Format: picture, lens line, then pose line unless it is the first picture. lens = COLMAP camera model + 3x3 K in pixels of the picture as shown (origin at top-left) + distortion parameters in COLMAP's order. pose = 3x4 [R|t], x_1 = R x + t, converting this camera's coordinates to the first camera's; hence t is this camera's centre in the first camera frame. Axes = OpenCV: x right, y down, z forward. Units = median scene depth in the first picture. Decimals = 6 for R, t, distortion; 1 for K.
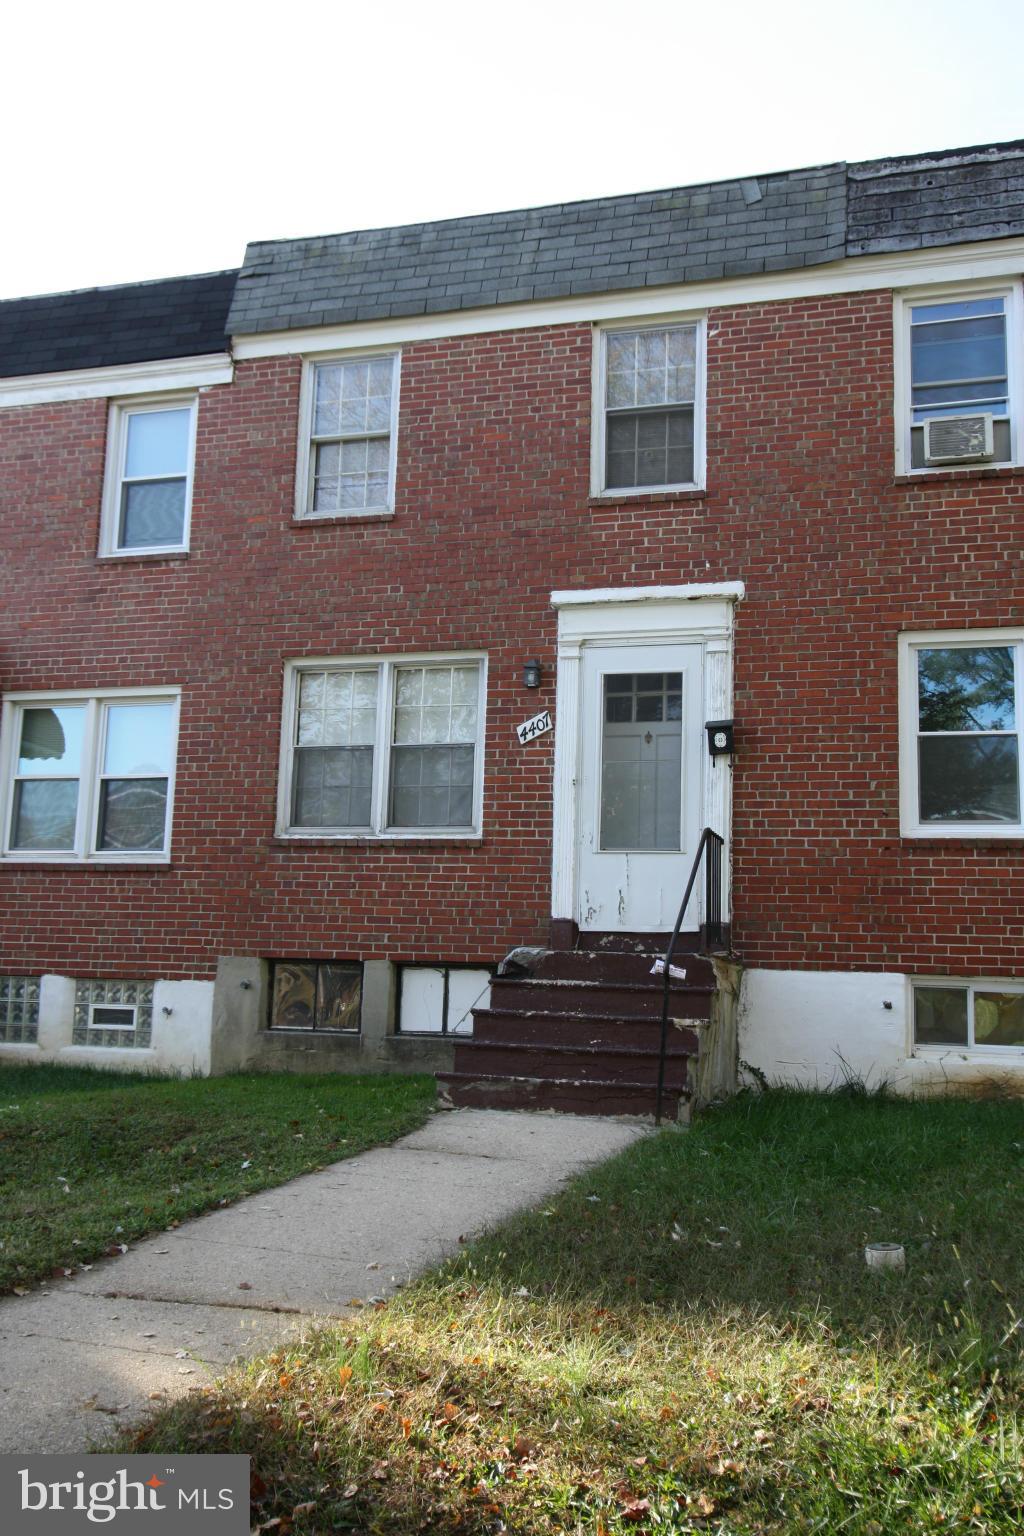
lens RADIAL K [[1289.0, 0, 499.8], [0, 1289.0, 756.1], [0, 0, 1]] dist [-0.001704, 0.011479]
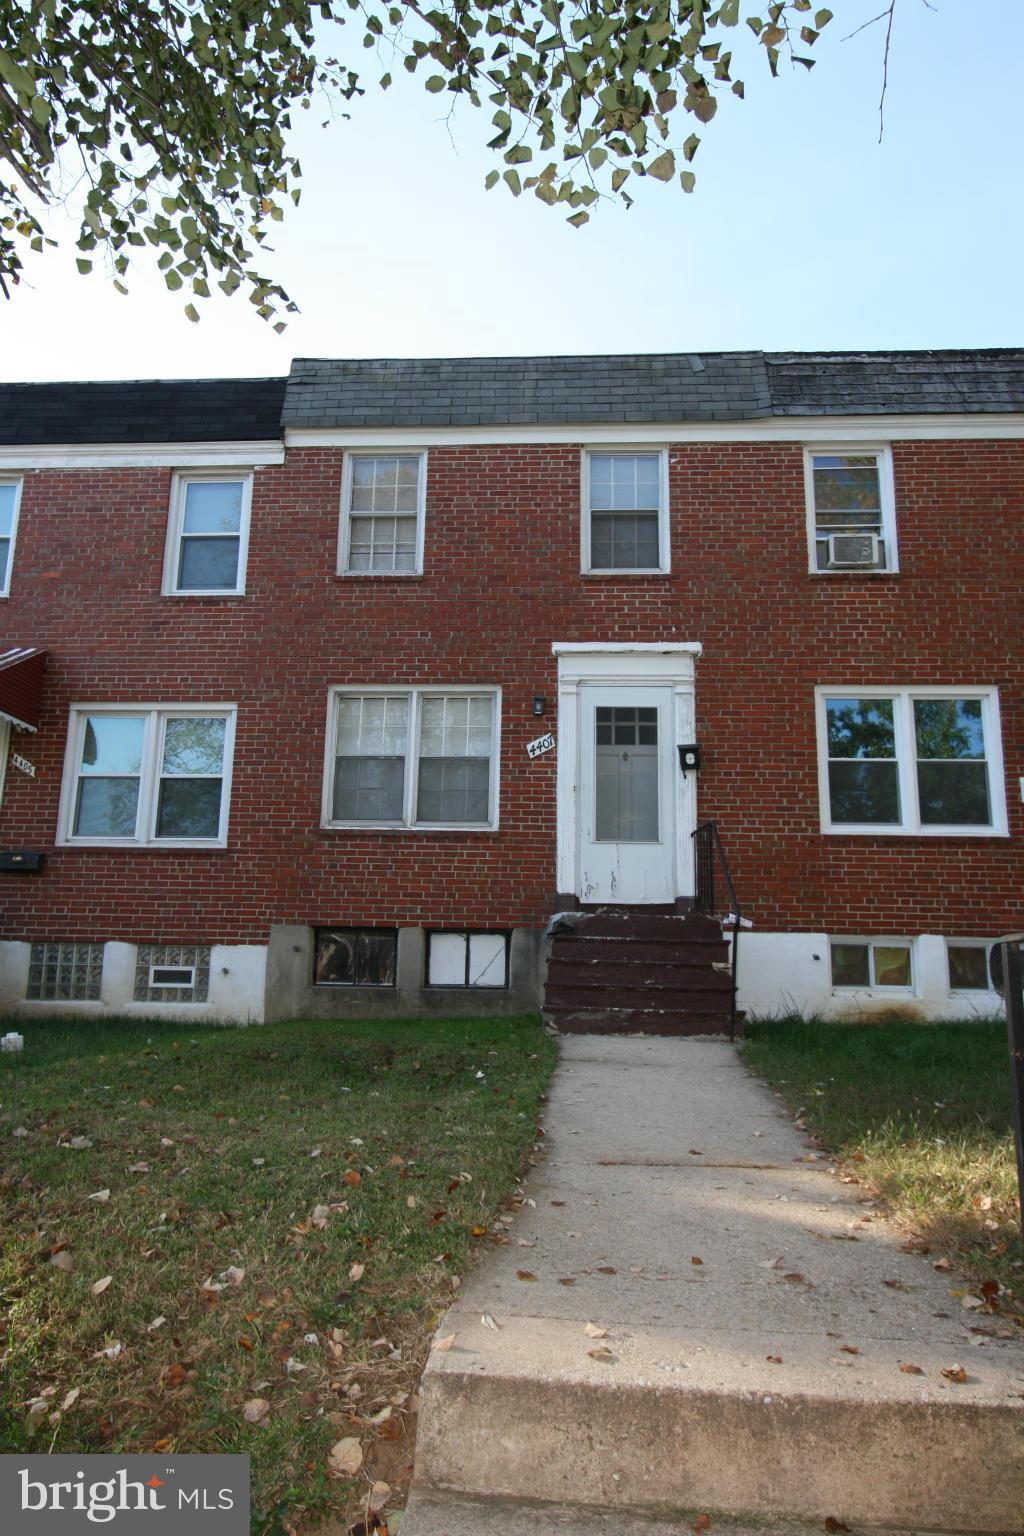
lens RADIAL K [[952.3, 0, 459.9], [0, 952.3, 767.5], [0, 0, 1]] dist [-0.017550, 0.012701]
pose [[0.976850, 0.039024, 0.210338, -0.250110], [-0.029236, 0.998349, -0.049446, 0.048845], [-0.211920, 0.042152, 0.976378, 0.088051]]
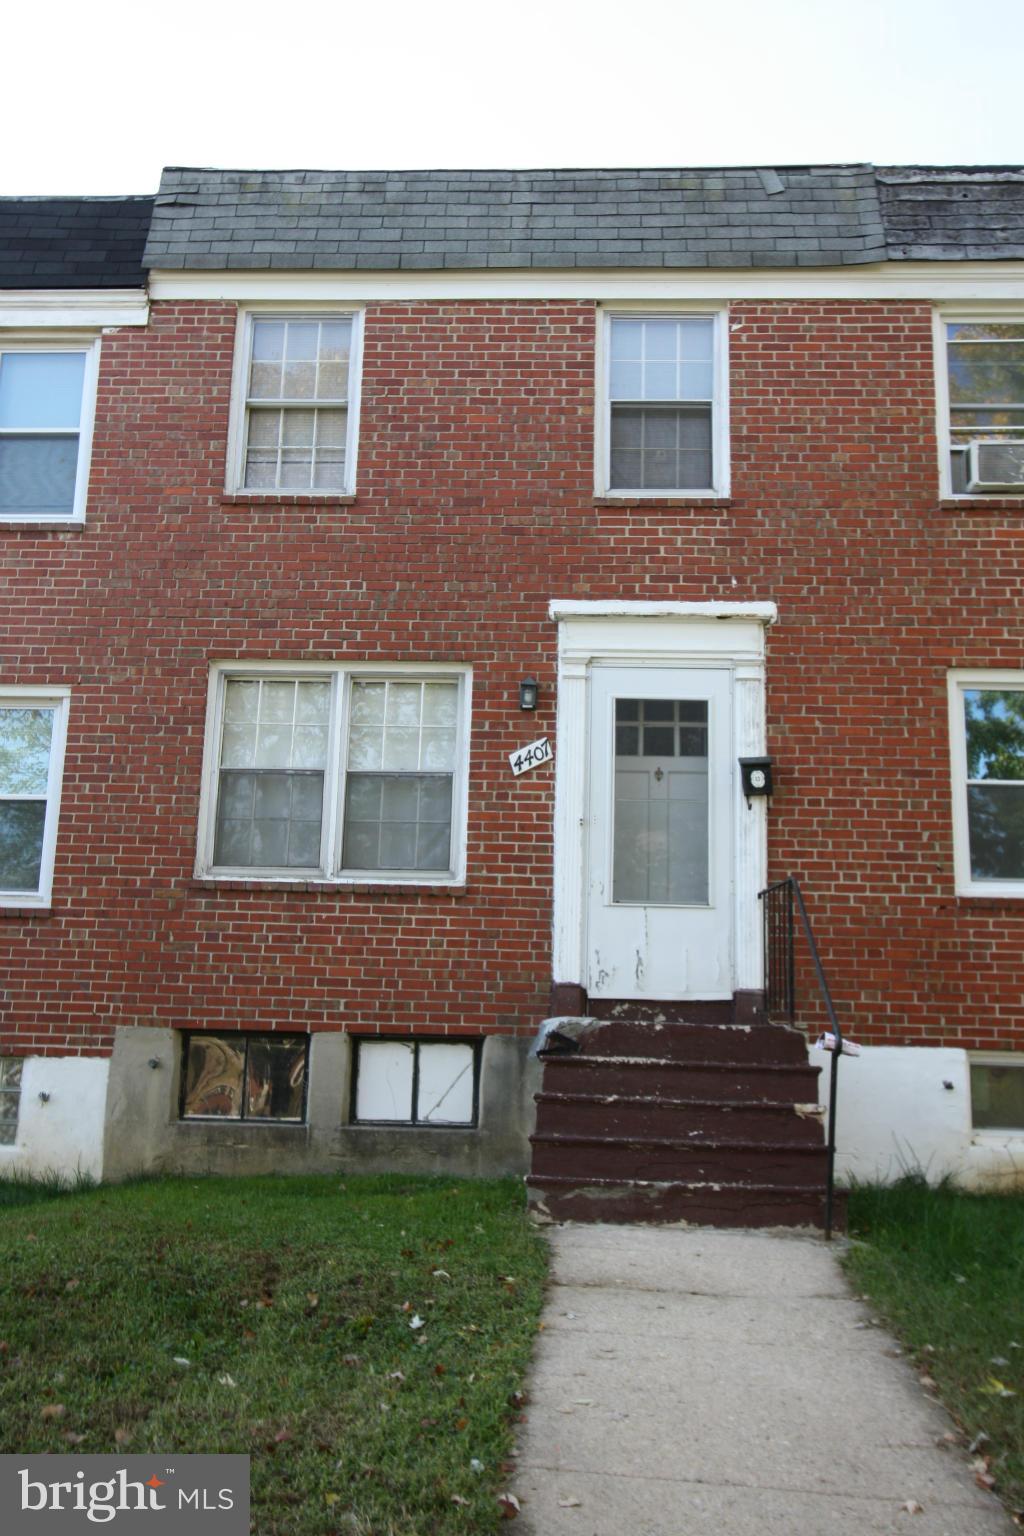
lens RADIAL K [[1289.0, 0, 443.6], [0, 1289.0, 772.3], [0, 0, 1]] dist [-0.001704, 0.011479]
pose [[0.973774, 0.048633, 0.222259, -0.215737], [-0.038538, 0.998028, -0.049539, 0.032339], [-0.224231, 0.039674, 0.973728, 0.186235]]
